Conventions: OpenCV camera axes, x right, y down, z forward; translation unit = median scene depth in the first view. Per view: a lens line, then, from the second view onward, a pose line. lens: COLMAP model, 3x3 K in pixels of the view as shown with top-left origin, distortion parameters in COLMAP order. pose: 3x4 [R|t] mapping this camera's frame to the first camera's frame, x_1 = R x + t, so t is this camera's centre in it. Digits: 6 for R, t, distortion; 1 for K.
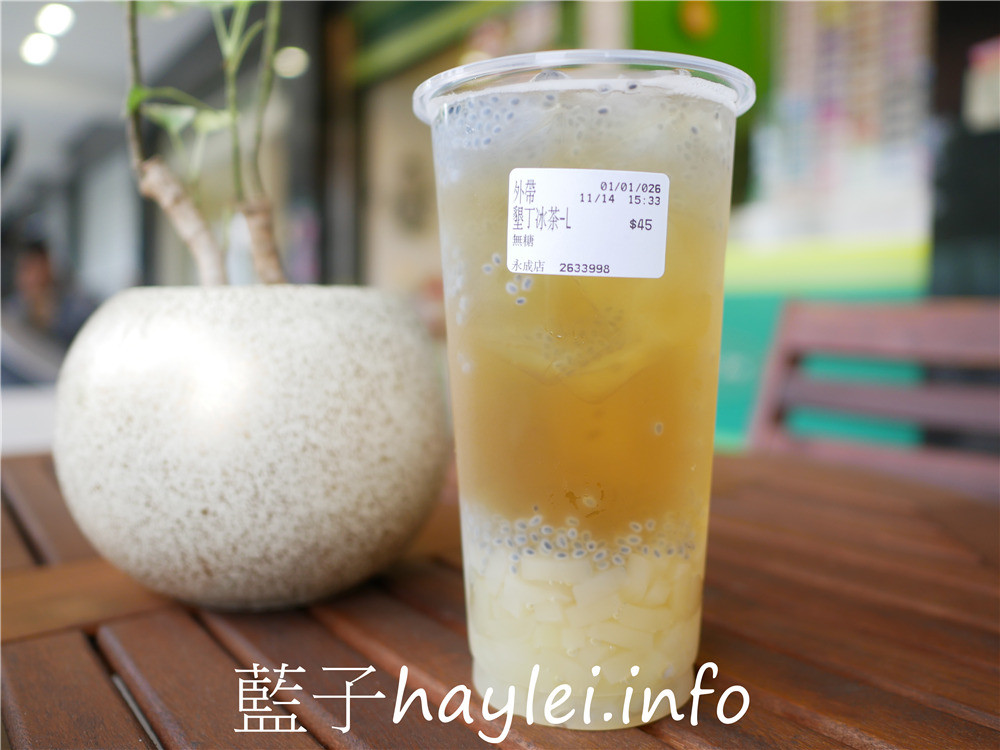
lens RADIAL K [[869.2, 0, 491.0], [0, 869.2, 374.5], [0, 0, 1]] dist [-0.032197, 0.001882]
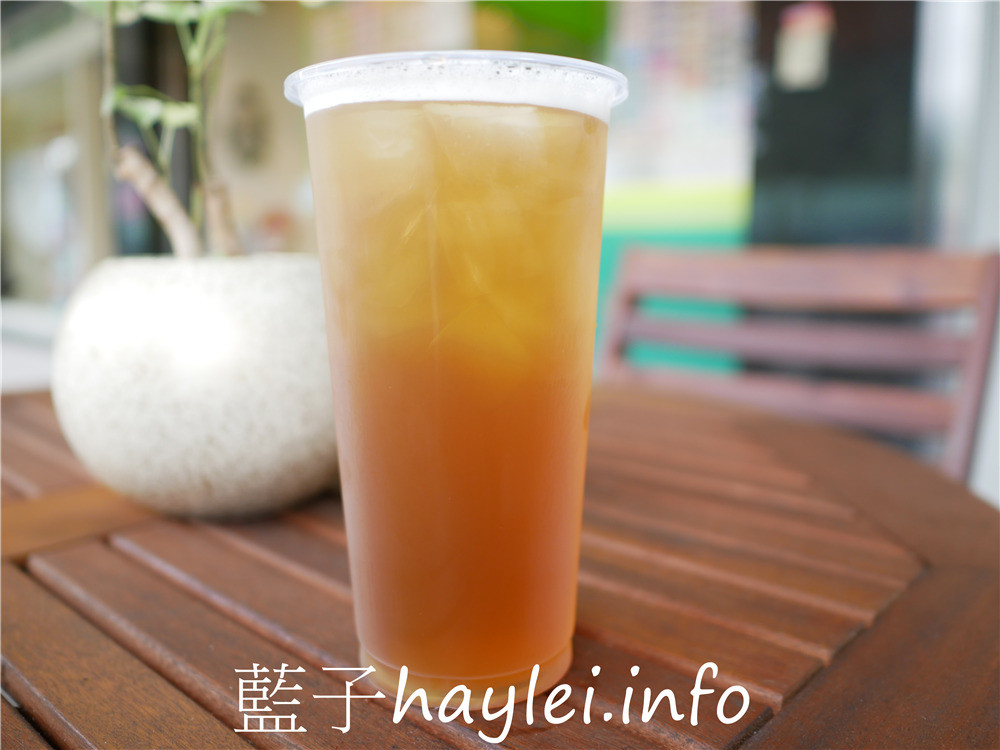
lens RADIAL K [[867.4, 0, 500.0], [0, 867.4, 375.0], [0, 0, 1]] dist [-0.034033, 0.003387]
pose [[0.981591, -0.026055, 0.189211, -0.142597], [0.011960, 0.997093, 0.075254, -0.027506], [-0.190622, -0.071606, 0.979049, -0.315564]]
